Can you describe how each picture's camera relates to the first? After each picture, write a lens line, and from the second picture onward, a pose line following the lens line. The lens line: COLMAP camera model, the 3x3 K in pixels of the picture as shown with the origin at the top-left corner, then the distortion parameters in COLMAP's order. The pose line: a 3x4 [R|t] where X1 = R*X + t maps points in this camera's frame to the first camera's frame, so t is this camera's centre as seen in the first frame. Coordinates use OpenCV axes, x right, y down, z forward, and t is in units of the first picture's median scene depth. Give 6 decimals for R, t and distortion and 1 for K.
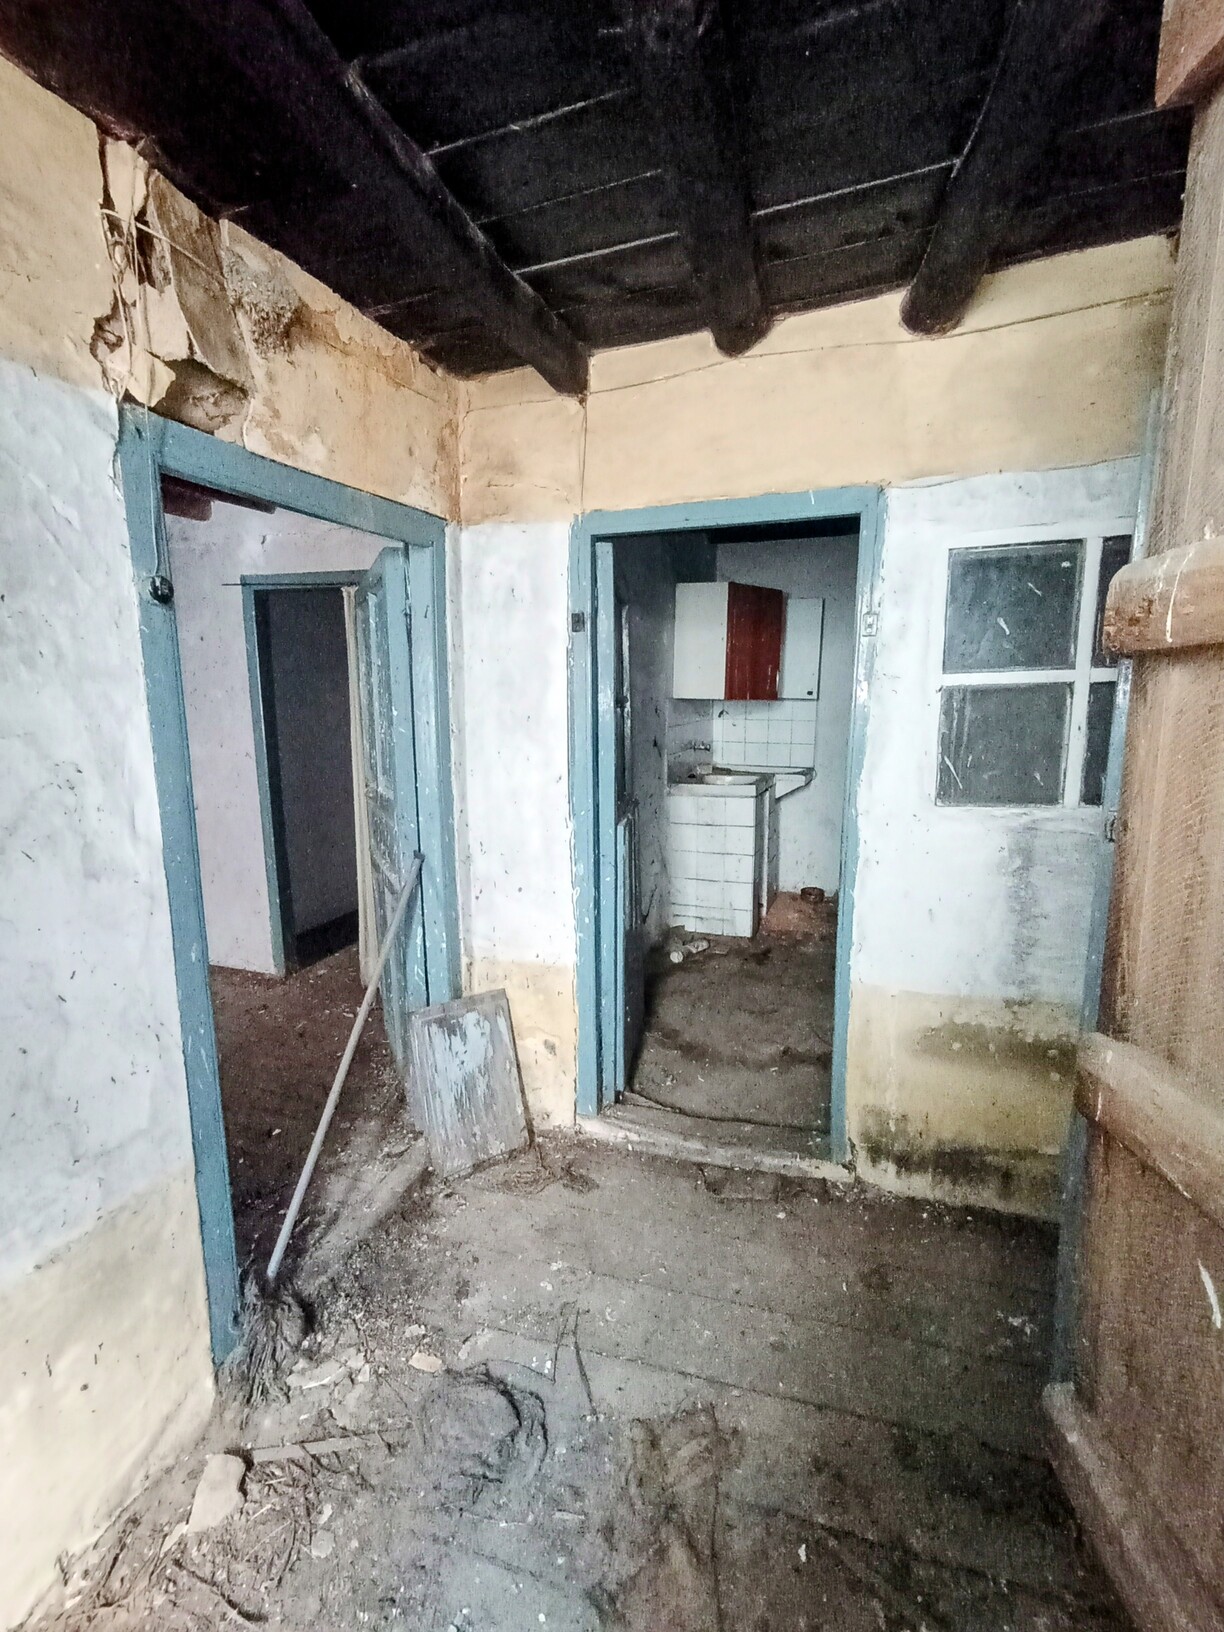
lens RADIAL K [[731.4, 0, 612.0], [0, 731.4, 816.0], [0, 0, 1]] dist [0.017666, 0.000473]
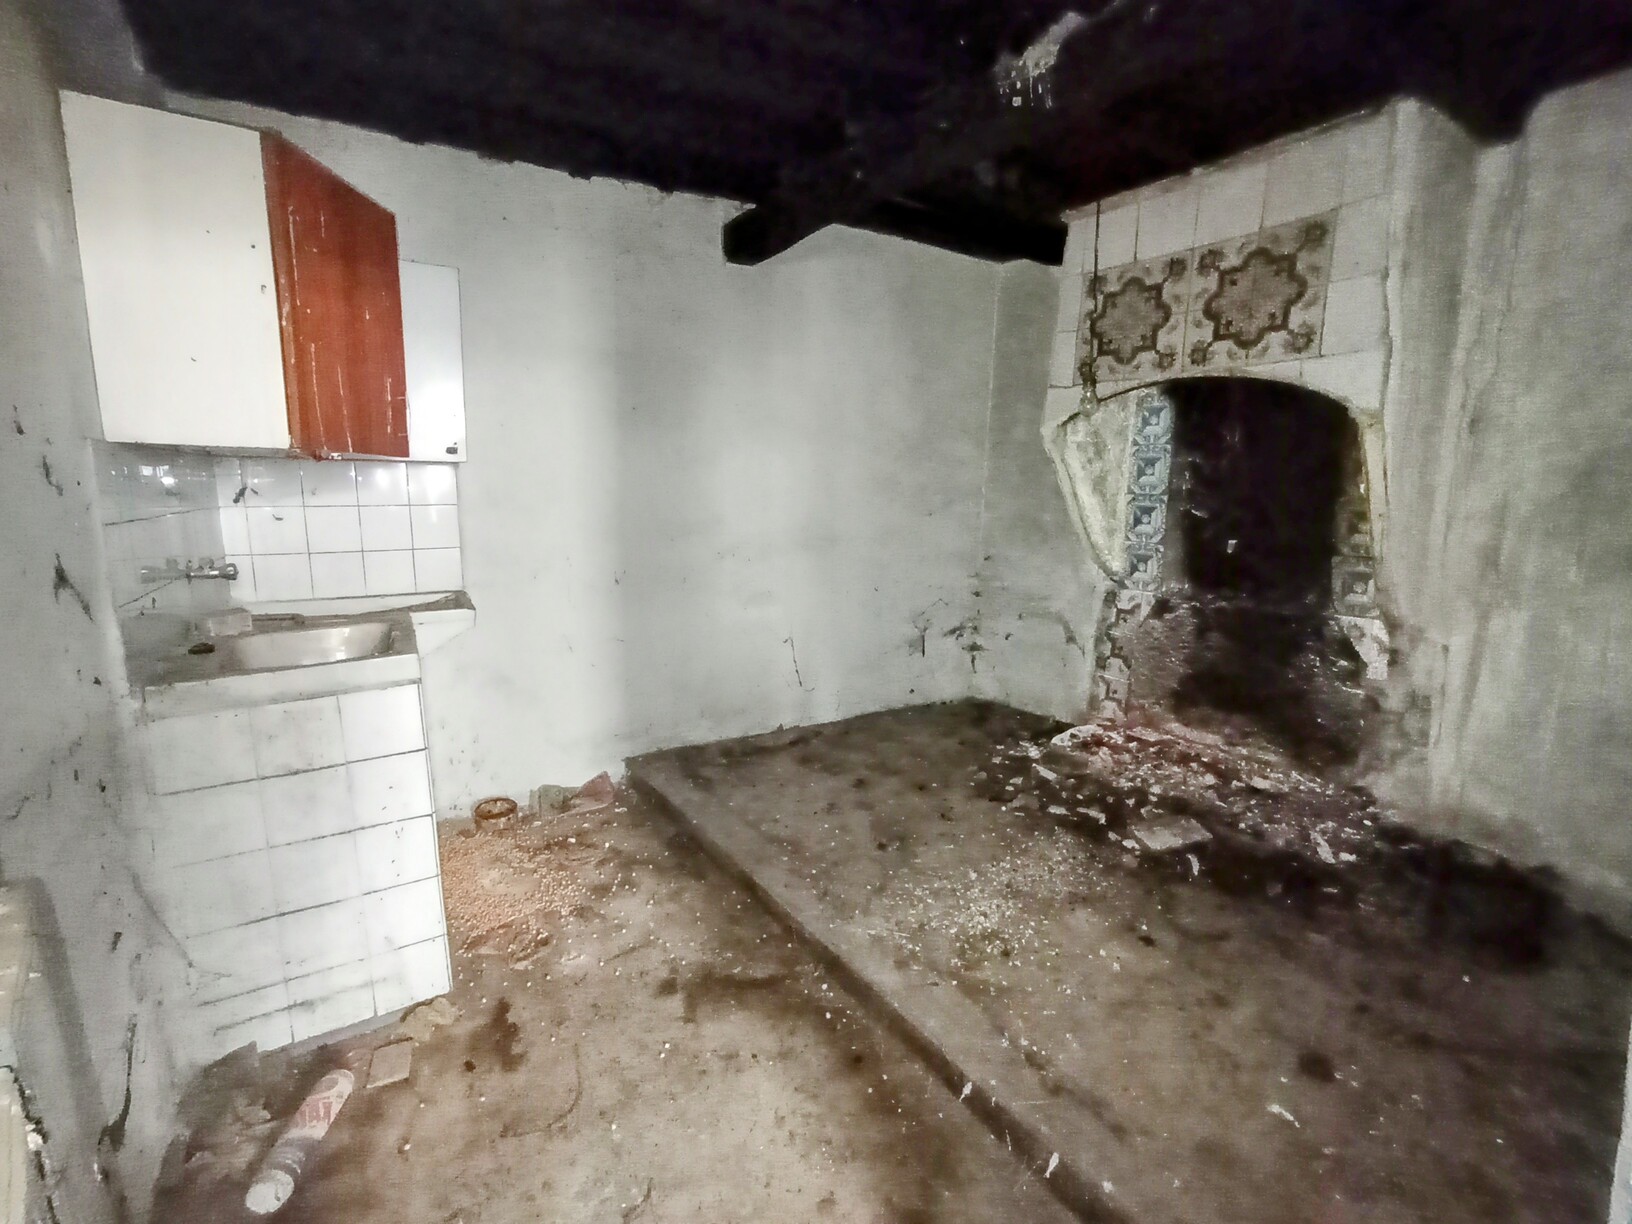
lens RADIAL K [[731.4, 0, 816.0], [0, 731.4, 612.0], [0, 0, 1]] dist [0.017666, 0.000473]
pose [[0.619310, -0.130197, 0.774276, 0.009569], [0.117688, 0.990407, 0.072407, -0.067187], [-0.776276, 0.046280, 0.628692, 0.522913]]
